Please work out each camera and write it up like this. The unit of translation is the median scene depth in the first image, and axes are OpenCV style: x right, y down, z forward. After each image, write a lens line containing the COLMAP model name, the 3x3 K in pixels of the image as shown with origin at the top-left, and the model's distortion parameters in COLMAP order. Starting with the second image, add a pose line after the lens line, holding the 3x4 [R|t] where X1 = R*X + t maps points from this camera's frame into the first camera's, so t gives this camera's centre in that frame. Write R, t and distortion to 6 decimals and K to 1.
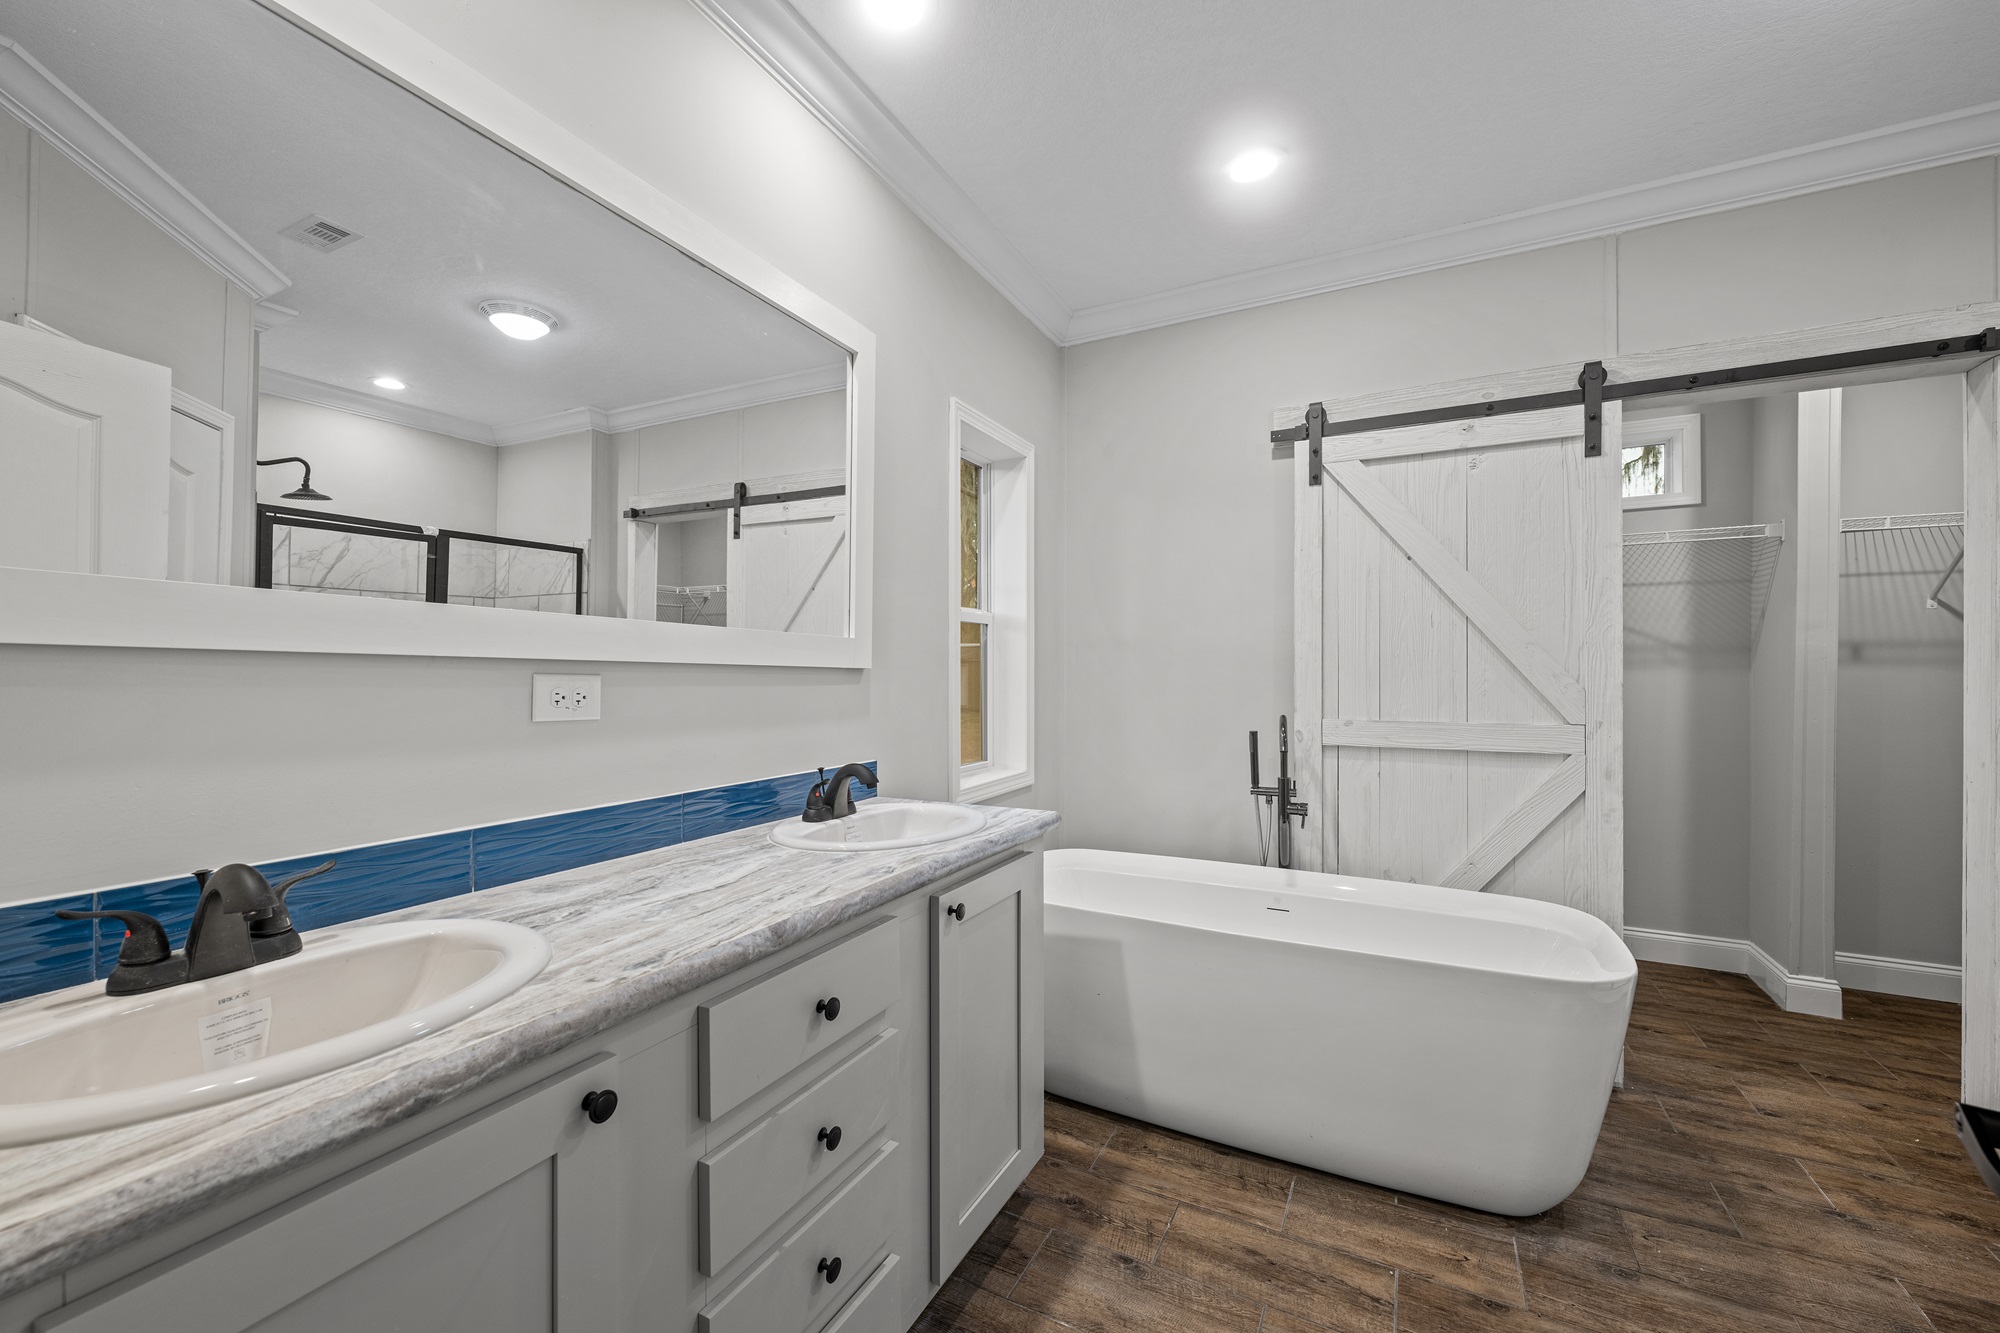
lens RADIAL K [[768.6, 0, 1000.0], [0, 768.6, 666.5], [0, 0, 1]] dist [-0.001496, -0.000392]
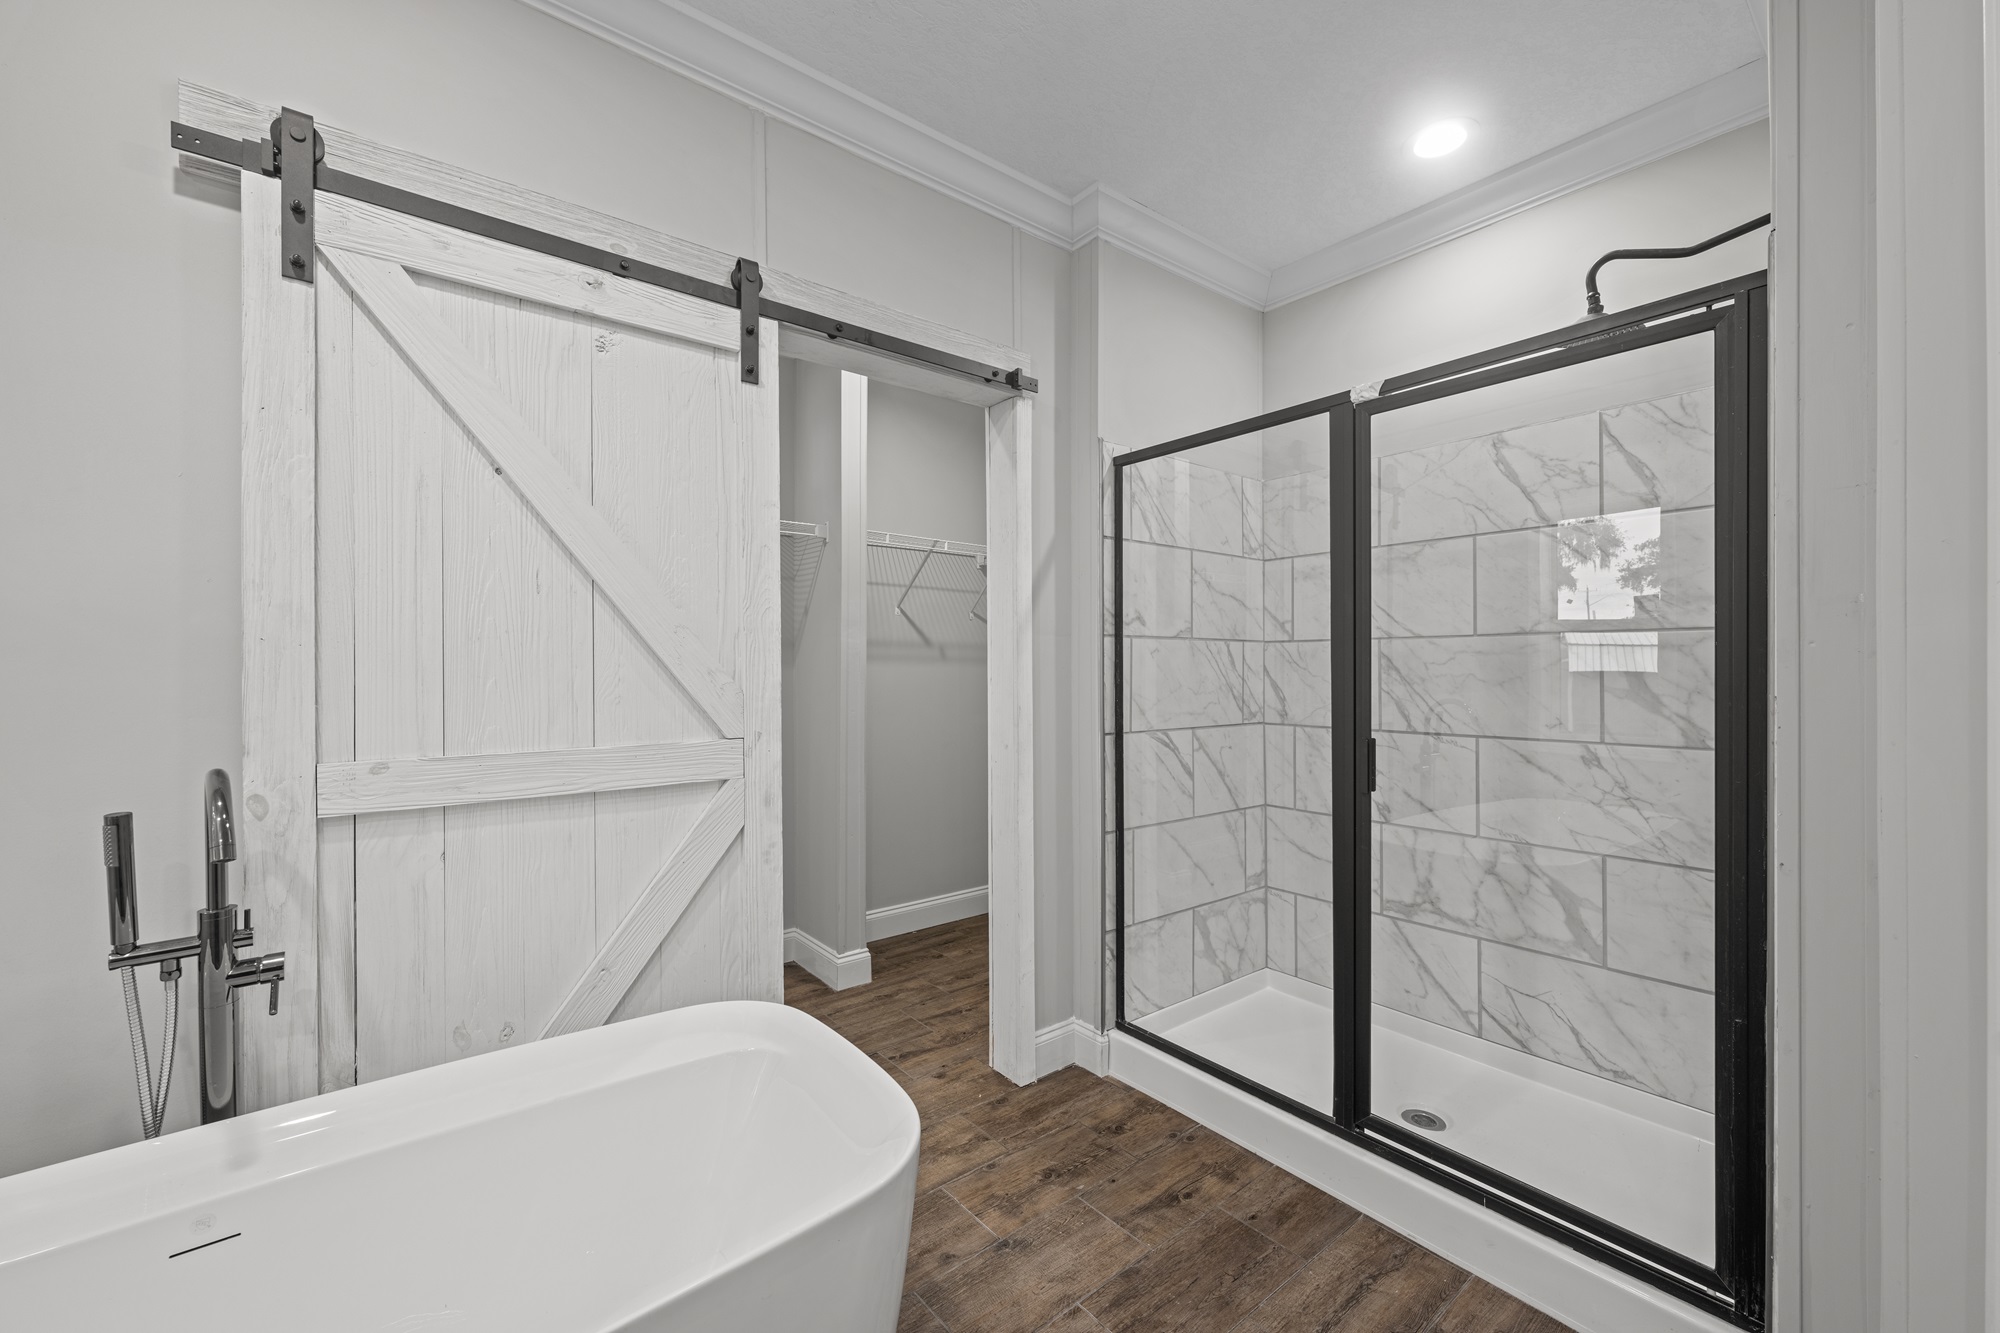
lens RADIAL K [[792.7, 0, 989.9], [0, 792.7, 669.0], [0, 0, 1]] dist [-0.001140, 0.000588]
pose [[0.400938, -0.004180, 0.916096, 0.132835], [-0.003322, 0.999976, 0.006016, 0.002925], [-0.916099, -0.005455, 0.400915, 0.415144]]
